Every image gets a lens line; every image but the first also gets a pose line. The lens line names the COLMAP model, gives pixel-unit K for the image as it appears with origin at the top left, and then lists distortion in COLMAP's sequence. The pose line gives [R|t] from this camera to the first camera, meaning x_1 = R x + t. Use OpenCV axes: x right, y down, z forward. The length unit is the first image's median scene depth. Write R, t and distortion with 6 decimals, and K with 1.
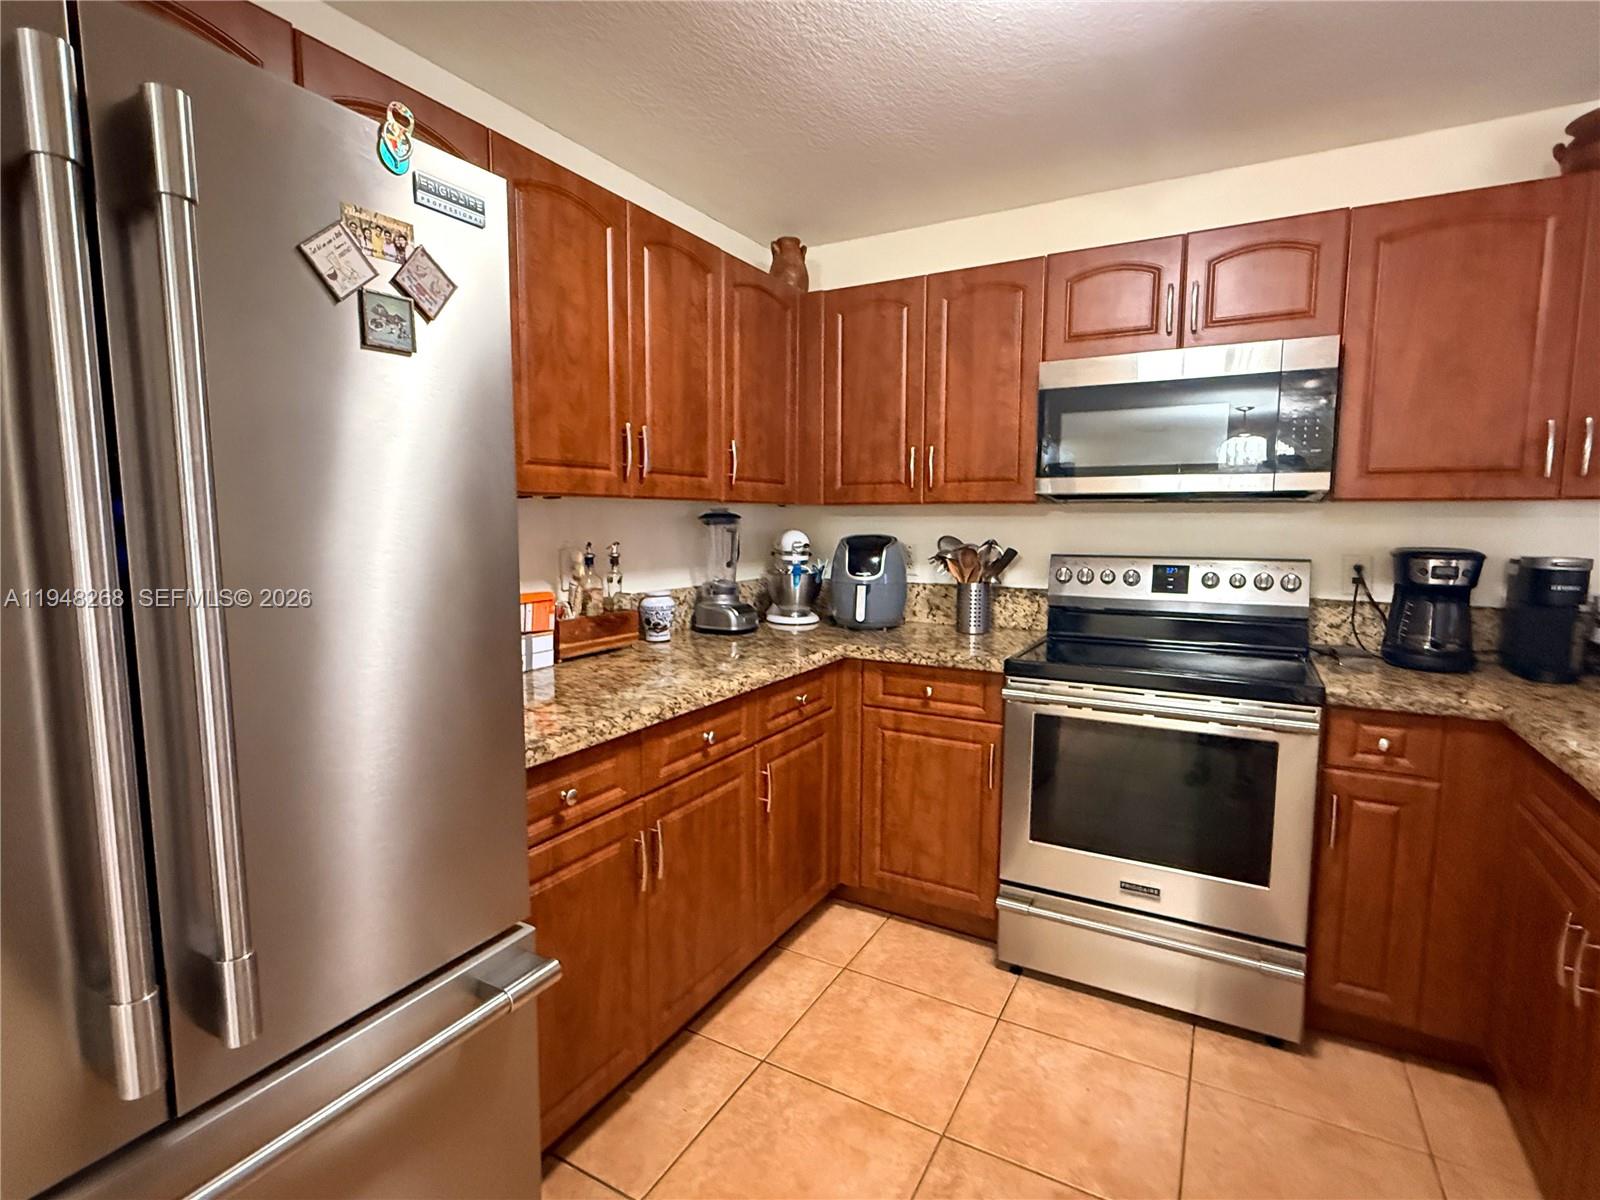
lens RADIAL K [[782.7, 0, 796.0], [0, 782.7, 597.4], [0, 0, 1]] dist [0.002439, -0.000147]
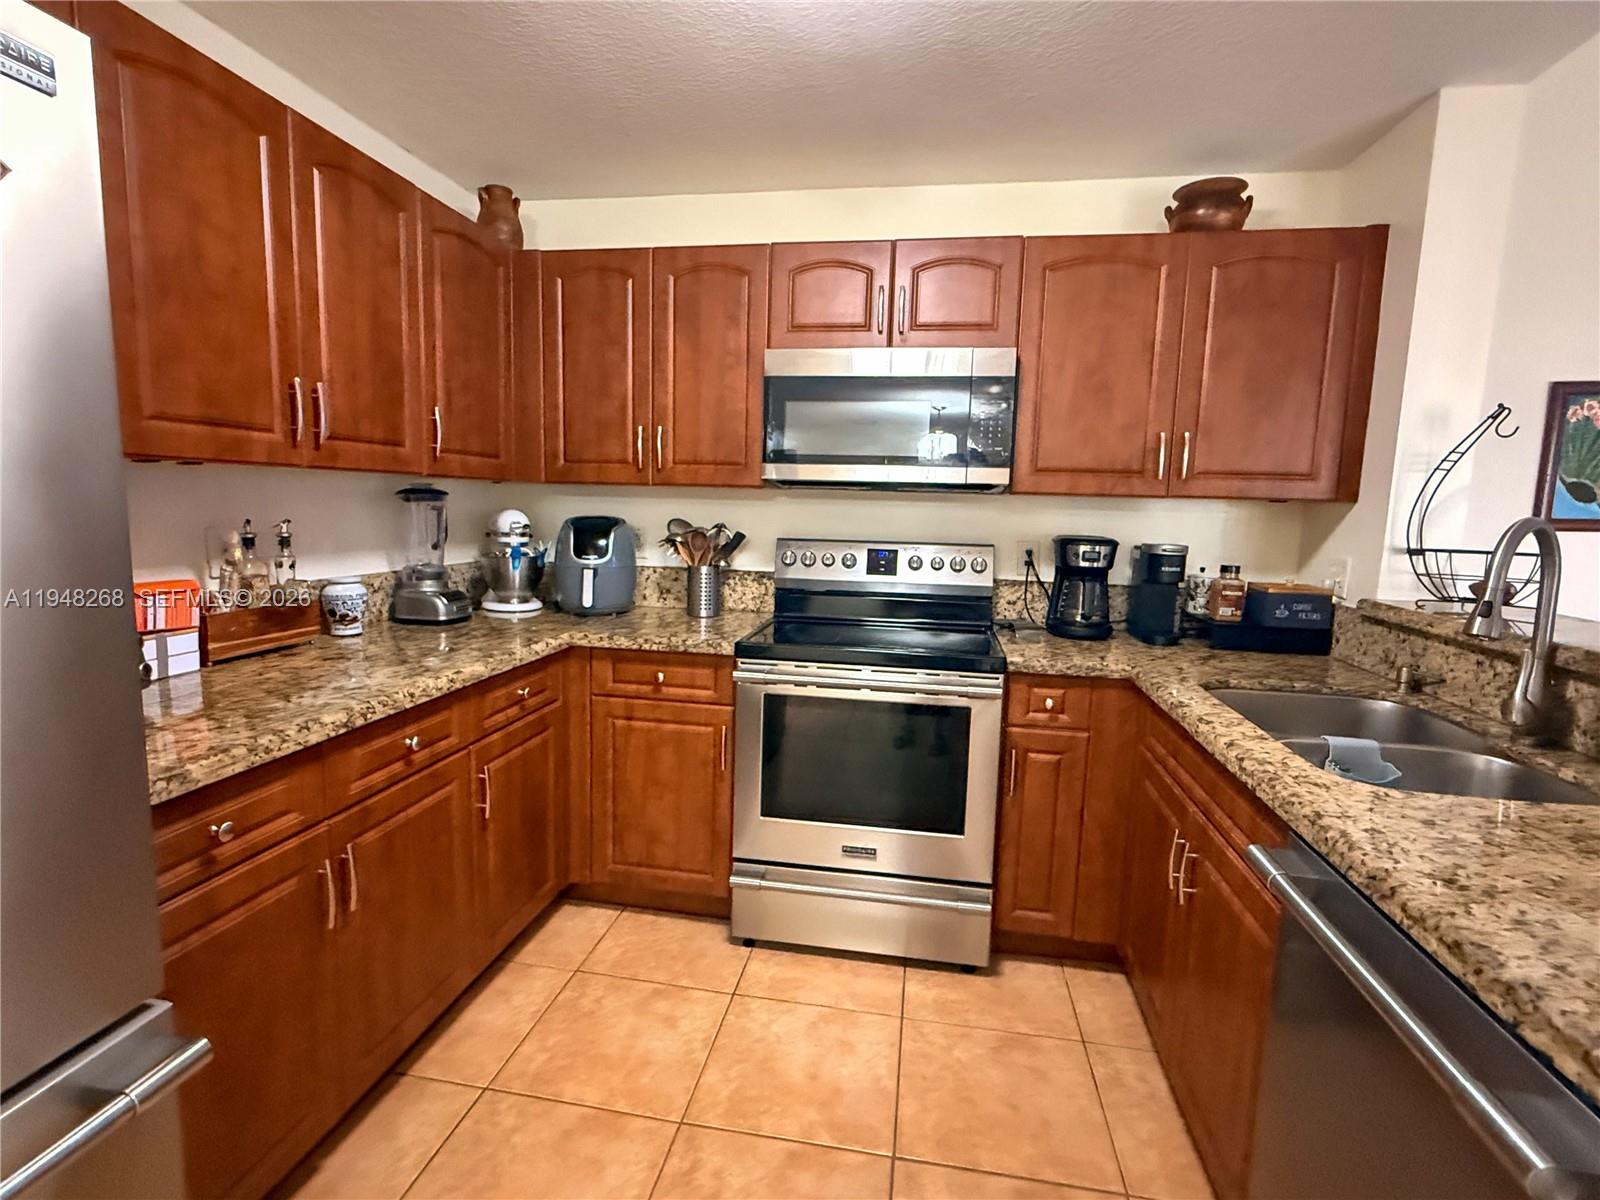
lens RADIAL K [[782.7, 0, 795.5], [0, 782.7, 601.0], [0, 0, 1]] dist [0.002439, -0.000147]
pose [[0.942528, -0.018792, 0.333598, 0.004180], [0.009370, 0.999511, 0.029830, -0.003711], [-0.333996, -0.024990, 0.942243, 0.024548]]
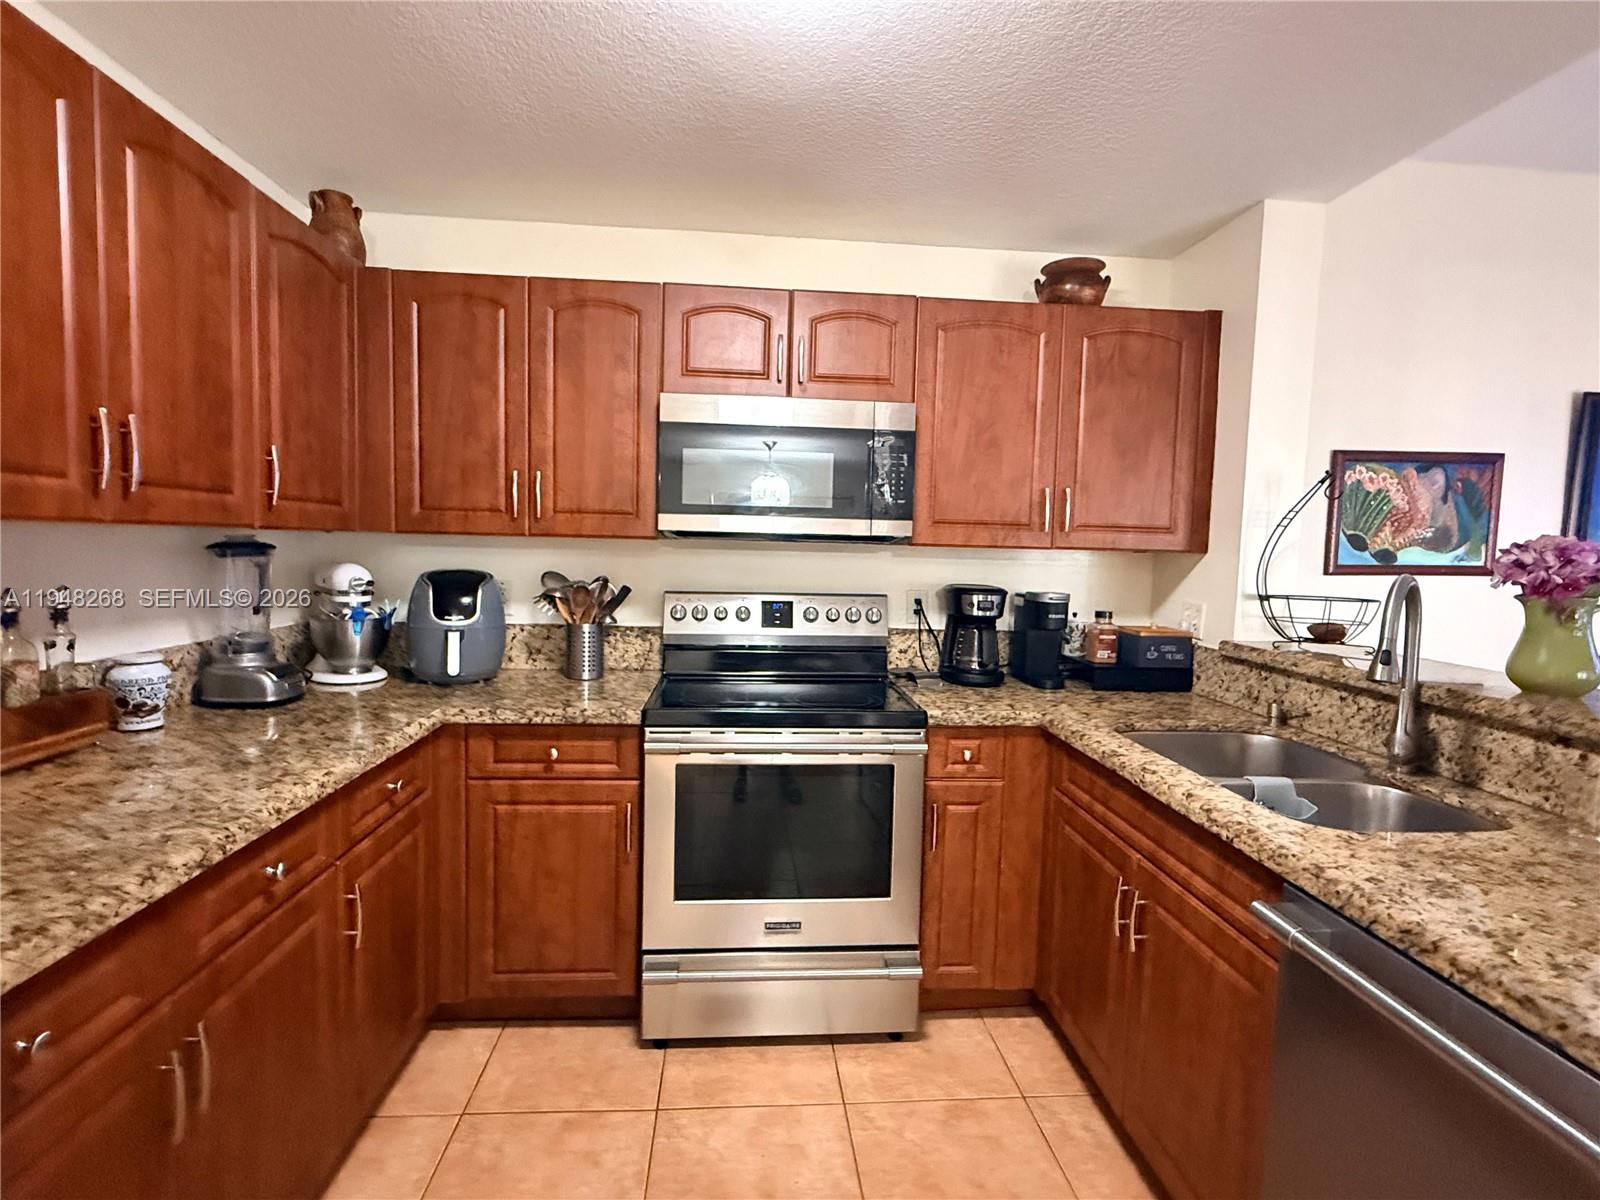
lens RADIAL K [[782.7, 0, 797.6], [0, 782.7, 599.6], [0, 0, 1]] dist [0.002439, -0.000147]
pose [[0.829525, -0.021713, 0.558048, -0.100211], [0.034438, 0.999331, -0.012308, -0.035407], [-0.557407, 0.029427, 0.829717, 0.141137]]
